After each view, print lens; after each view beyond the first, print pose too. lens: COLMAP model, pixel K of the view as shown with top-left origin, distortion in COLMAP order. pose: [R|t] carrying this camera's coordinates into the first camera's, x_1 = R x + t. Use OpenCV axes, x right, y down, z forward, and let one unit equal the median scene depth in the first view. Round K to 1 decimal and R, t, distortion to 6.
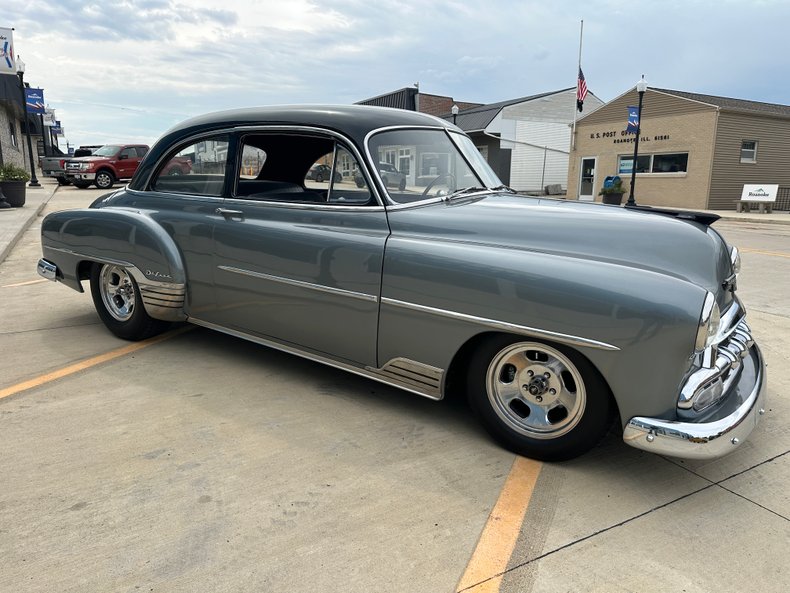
lens RADIAL K [[560.0, 0, 397.7], [0, 560.0, 296.6], [0, 0, 1]] dist [0.053824, -0.065998]
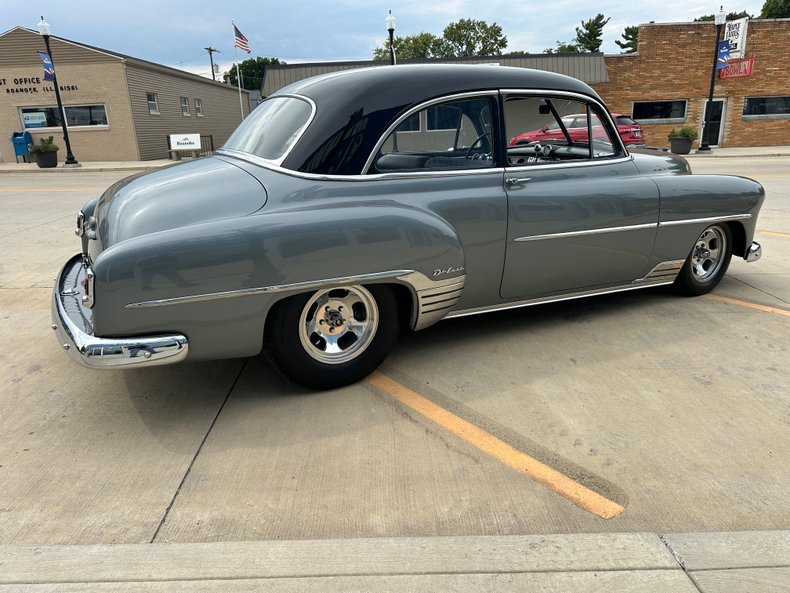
lens RADIAL K [[562.3, 0, 390.5], [0, 562.3, 300.8], [0, 0, 1]] dist [0.006181, -0.011997]
pose [[0.460211, -0.291891, 0.838454, -0.956831], [0.215666, 0.952875, 0.213349, -0.156417], [-0.861217, 0.082640, 0.501474, 0.550702]]
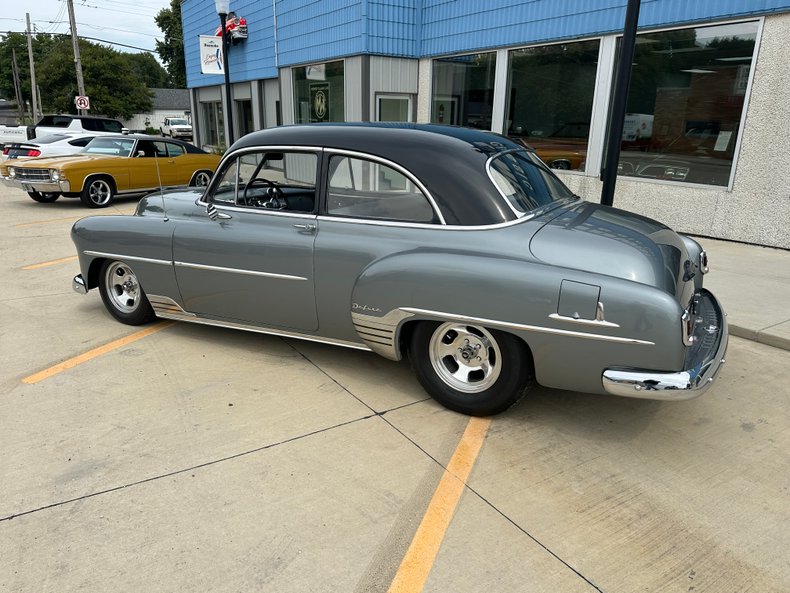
lens RADIAL K [[567.9, 0, 399.6], [0, 567.9, 300.9], [0, 0, 1]] dist [0.037027, -0.049957]
pose [[-0.997118, -0.000984, -0.075855, -0.088117], [-0.037611, 0.874781, 0.483056, -0.489623], [0.065881, 0.484517, -0.872298, 1.846558]]
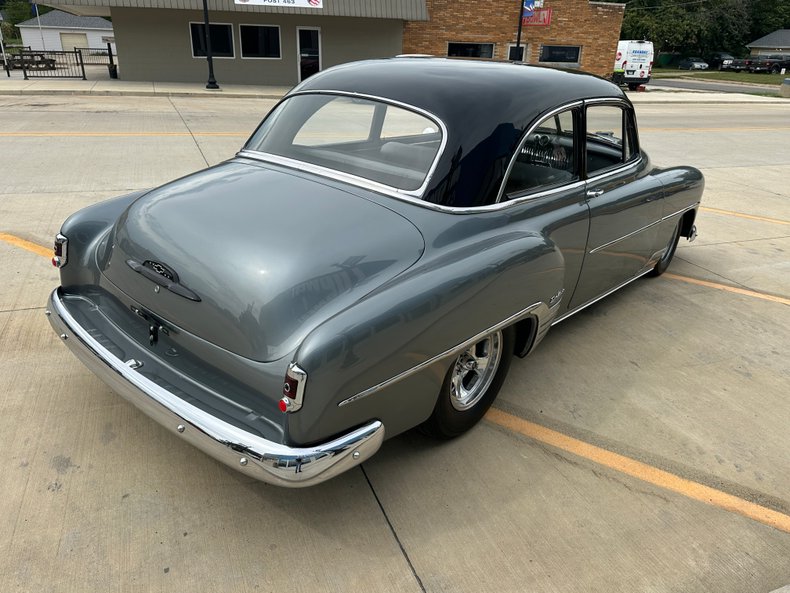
lens RADIAL K [[578.9, 0, 390.5], [0, 578.9, 295.5], [0, 0, 1]] dist [0.004247, -0.009964]
pose [[0.121509, -0.403351, 0.906942, -0.984427], [0.167564, 0.908934, 0.381787, -0.322095], [-0.978344, 0.105580, 0.178031, 0.896503]]
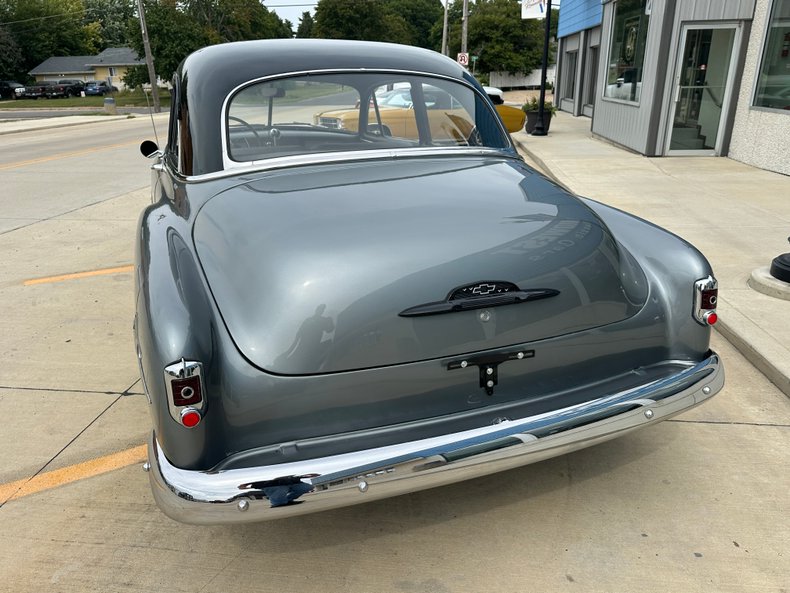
lens RADIAL K [[579.5, 0, 395.0], [0, 579.5, 296.5], [0, 0, 1]] dist [0.004205, -0.012526]
pose [[-0.821723, -0.196345, 0.534996, -0.688654], [0.124361, 0.854369, 0.504568, -0.377878], [-0.556153, 0.481148, -0.677636, 1.484383]]
